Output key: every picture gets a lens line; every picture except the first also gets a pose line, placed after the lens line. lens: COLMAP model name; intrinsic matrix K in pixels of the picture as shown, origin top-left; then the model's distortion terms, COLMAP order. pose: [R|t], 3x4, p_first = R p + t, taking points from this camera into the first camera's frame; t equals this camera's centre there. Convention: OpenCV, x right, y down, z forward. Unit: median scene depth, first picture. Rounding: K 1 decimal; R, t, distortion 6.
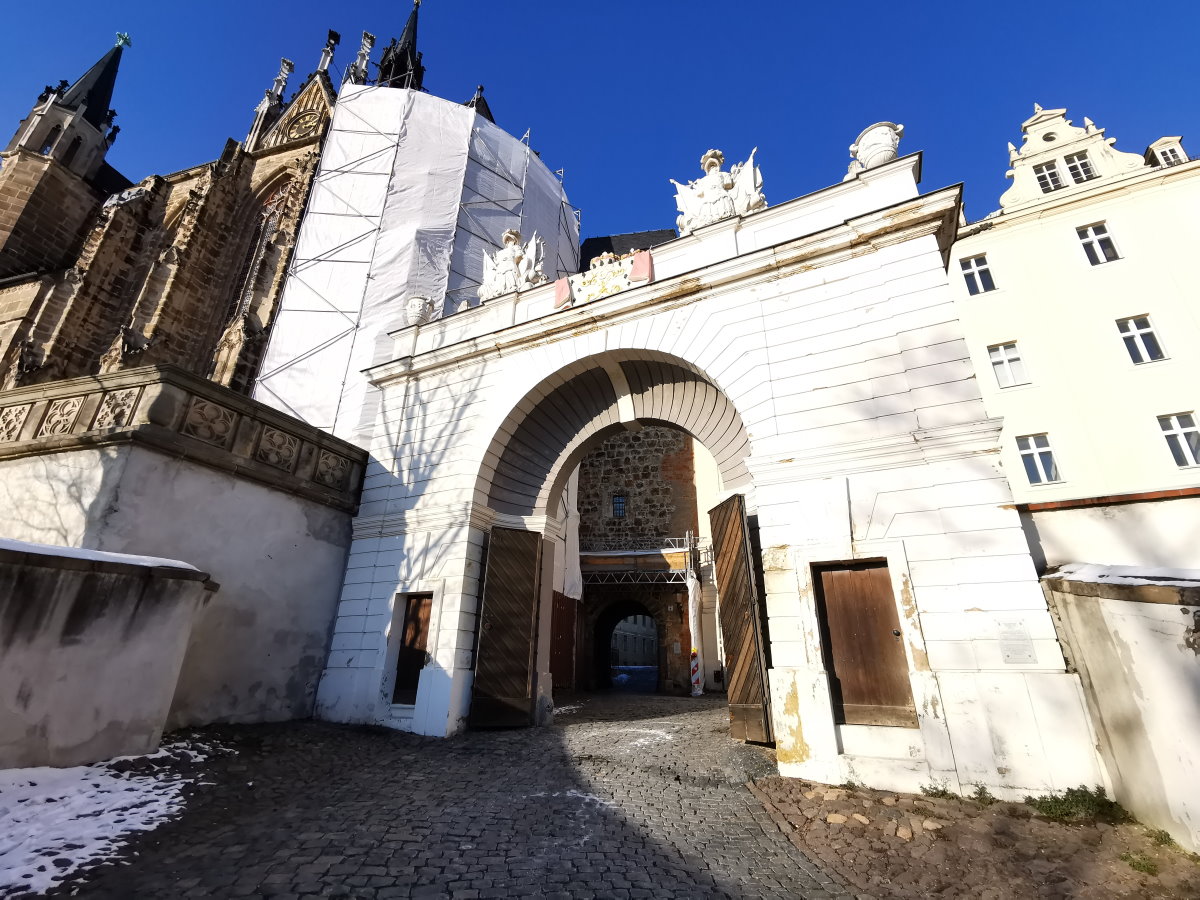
lens RADIAL K [[548.4, 0, 600.4], [0, 548.4, 449.5], [0, 0, 1]] dist [0.002464, 0.000252]
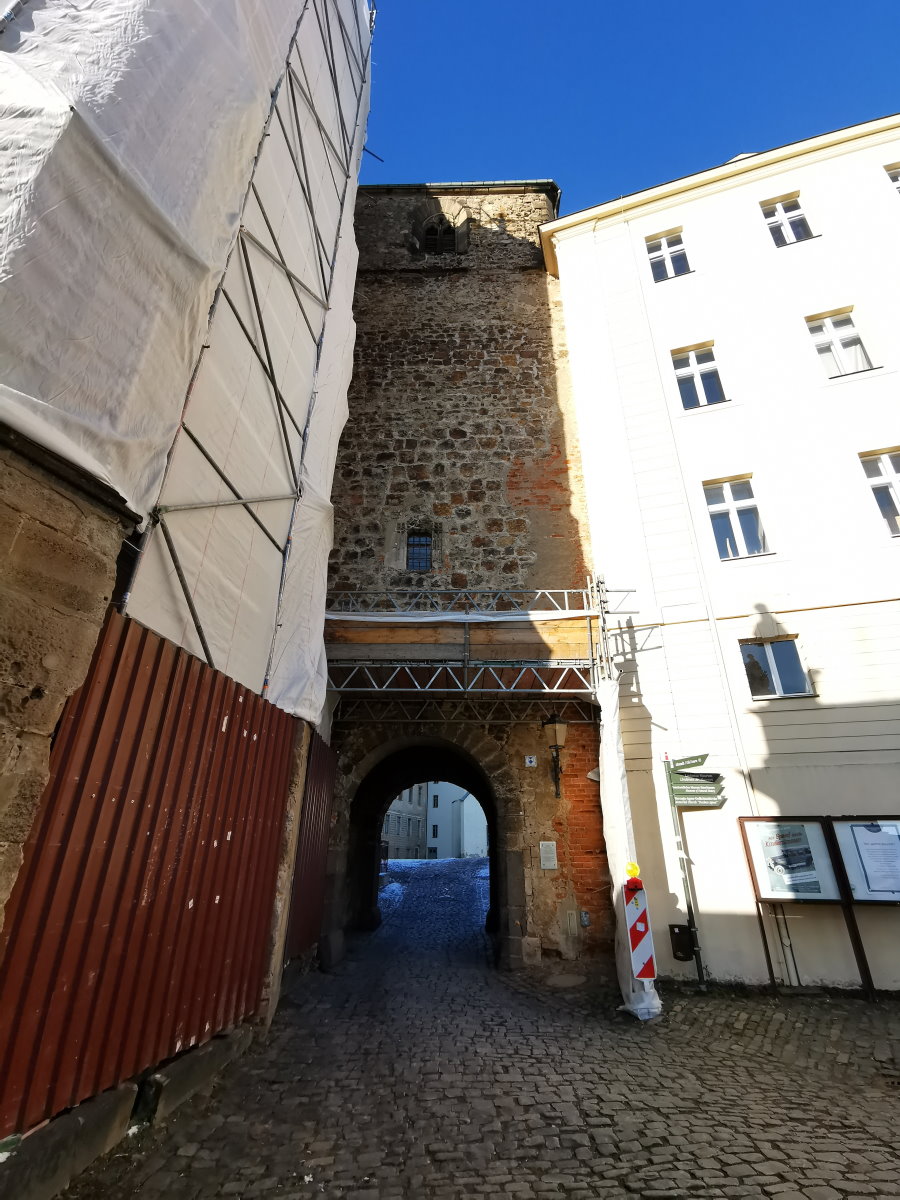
lens RADIAL K [[548.4, 0, 450.0], [0, 548.4, 600.6], [0, 0, 1]] dist [0.002464, 0.000252]
pose [[0.987485, 0.063282, 0.144459, -0.006786], [-0.056756, 0.997191, -0.048867, 0.173070], [-0.147145, 0.040057, 0.988303, 0.529322]]
